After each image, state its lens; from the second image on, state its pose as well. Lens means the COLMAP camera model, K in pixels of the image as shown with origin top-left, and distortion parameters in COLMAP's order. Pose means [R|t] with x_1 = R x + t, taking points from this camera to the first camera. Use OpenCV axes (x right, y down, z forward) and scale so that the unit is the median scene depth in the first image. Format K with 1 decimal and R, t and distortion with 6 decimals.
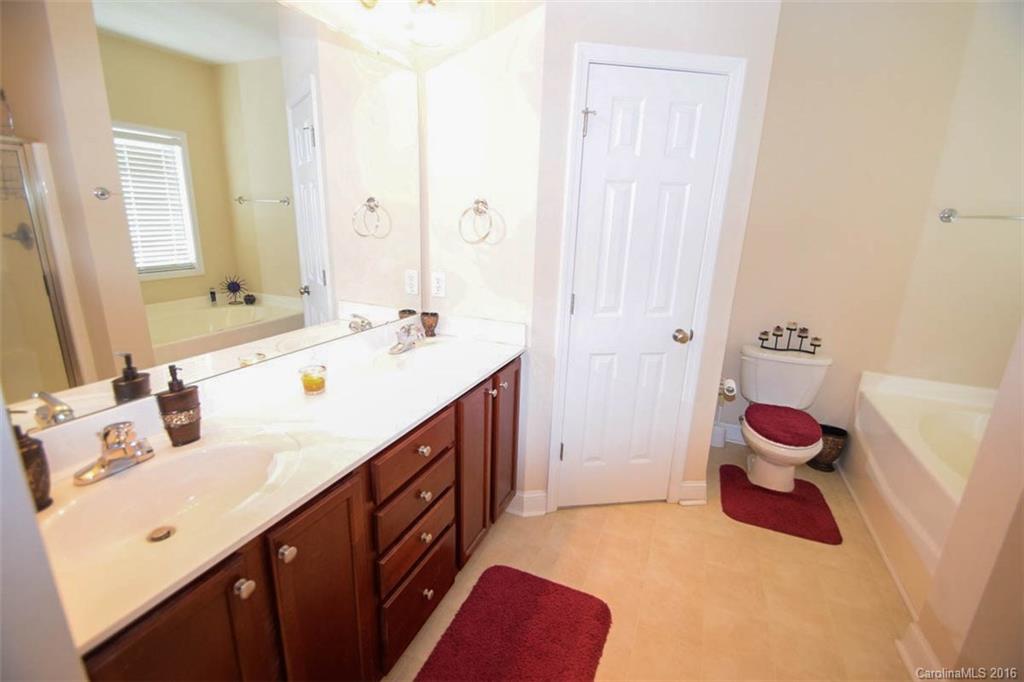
lens RADIAL K [[447.4, 0, 508.6], [0, 447.4, 338.3], [0, 0, 1]] dist [-0.002858, -0.001986]
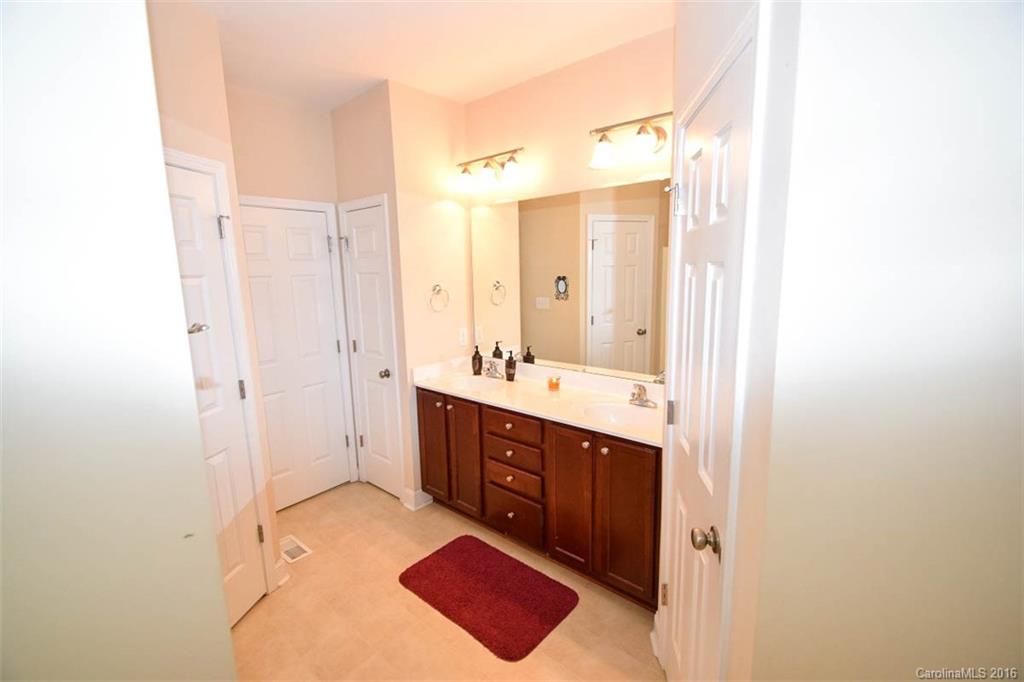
lens RADIAL K [[447.4, 0, 510.9], [0, 447.4, 340.0], [0, 0, 1]] dist [-0.002858, -0.001986]
pose [[-0.301573, 0.132160, -0.944239, 1.307100], [-0.239852, 0.947982, 0.209288, -0.412488], [0.922781, 0.289594, -0.254187, 1.197827]]
